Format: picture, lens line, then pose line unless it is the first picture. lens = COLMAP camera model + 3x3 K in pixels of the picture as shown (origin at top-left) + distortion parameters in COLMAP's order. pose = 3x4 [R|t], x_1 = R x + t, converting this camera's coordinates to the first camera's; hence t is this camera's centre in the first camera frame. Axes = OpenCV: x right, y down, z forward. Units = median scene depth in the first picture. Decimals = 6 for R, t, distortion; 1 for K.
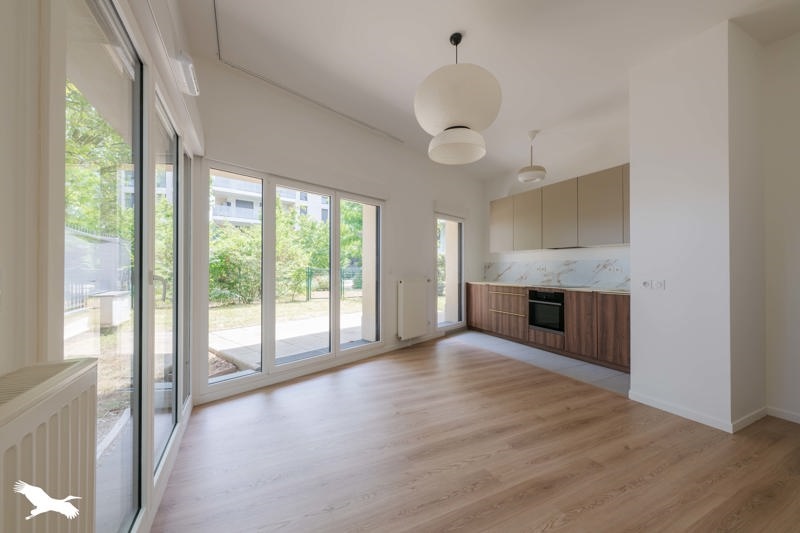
lens RADIAL K [[312.6, 0, 400.0], [0, 312.6, 266.5], [0, 0, 1]] dist [0.000151, -0.000012]
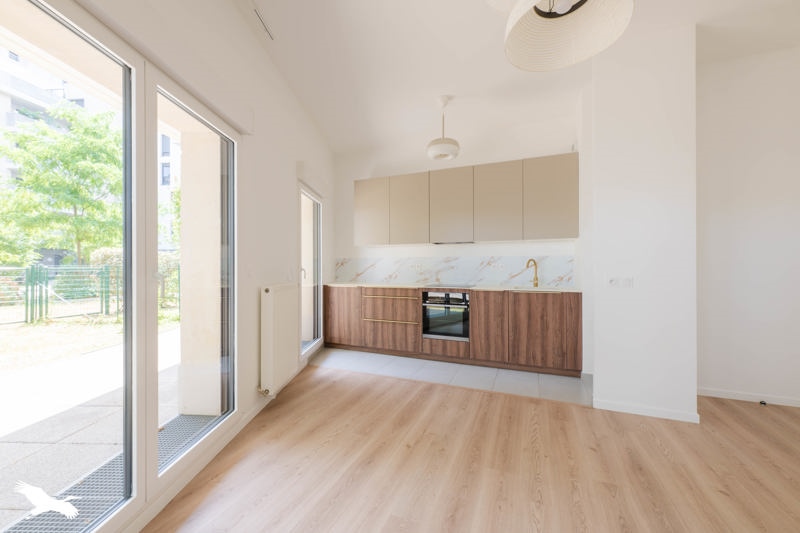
lens RADIAL K [[312.6, 0, 400.0], [0, 312.6, 266.5], [0, 0, 1]] dist [0.000151, -0.000012]
pose [[0.756111, -0.004347, 0.654429, -0.181004], [-0.000596, 0.999973, 0.007331, 0.002319], [-0.654444, -0.005933, 0.756088, 0.424667]]
